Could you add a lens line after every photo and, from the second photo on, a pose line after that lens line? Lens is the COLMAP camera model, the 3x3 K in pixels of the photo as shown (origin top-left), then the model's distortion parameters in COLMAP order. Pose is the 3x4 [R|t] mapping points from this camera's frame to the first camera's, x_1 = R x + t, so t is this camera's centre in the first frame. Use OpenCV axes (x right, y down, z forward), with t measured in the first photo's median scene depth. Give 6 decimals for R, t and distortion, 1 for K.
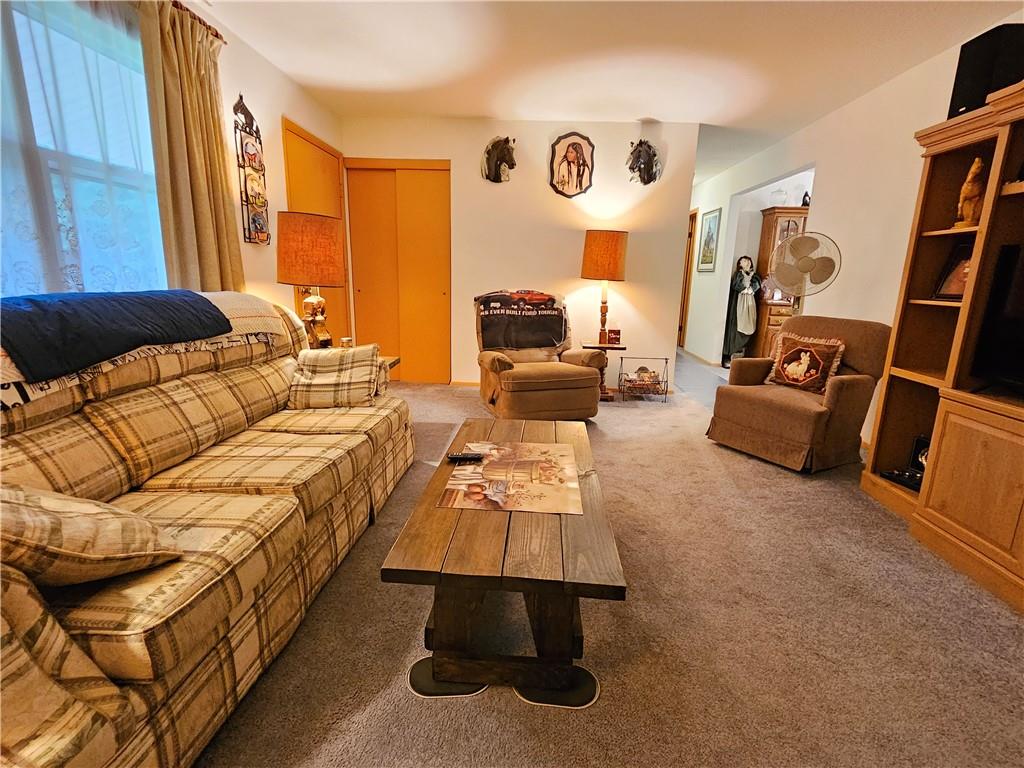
lens RADIAL K [[481.2, 0, 510.9], [0, 481.2, 381.2], [0, 0, 1]] dist [-0.004372, 0.001612]
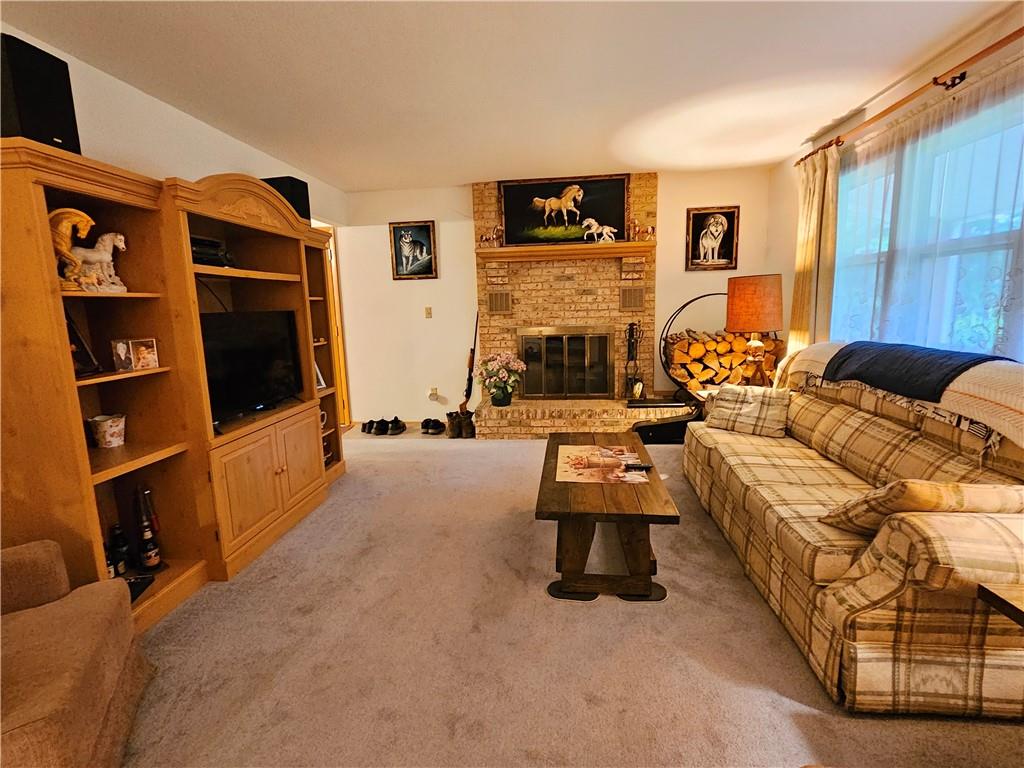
lens RADIAL K [[481.2, 0, 513.7], [0, 481.2, 378.8], [0, 0, 1]] dist [-0.004372, 0.001612]
pose [[-0.998924, -0.002040, 0.046331, 0.122005], [0.014956, 0.931481, 0.363482, -0.357514], [-0.043898, 0.363784, -0.930448, 1.373830]]
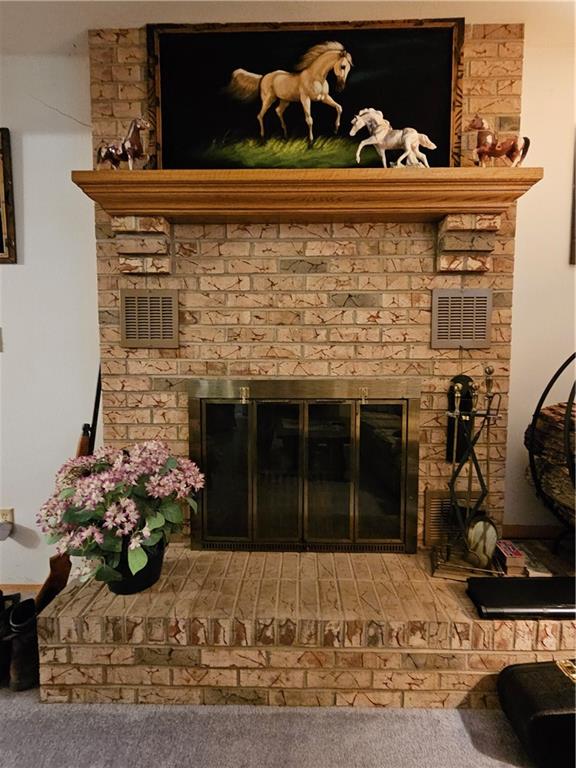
lens RADIAL K [[360.9, 0, 290.3], [0, 360.9, 384.9], [0, 0, 1]] dist [-0.004372, 0.001612]
pose [[-0.999196, -0.021992, -0.033511, 0.083740], [-0.030561, 0.958953, 0.281915, -0.176178], [0.025935, 0.282712, -0.958854, 0.697086]]
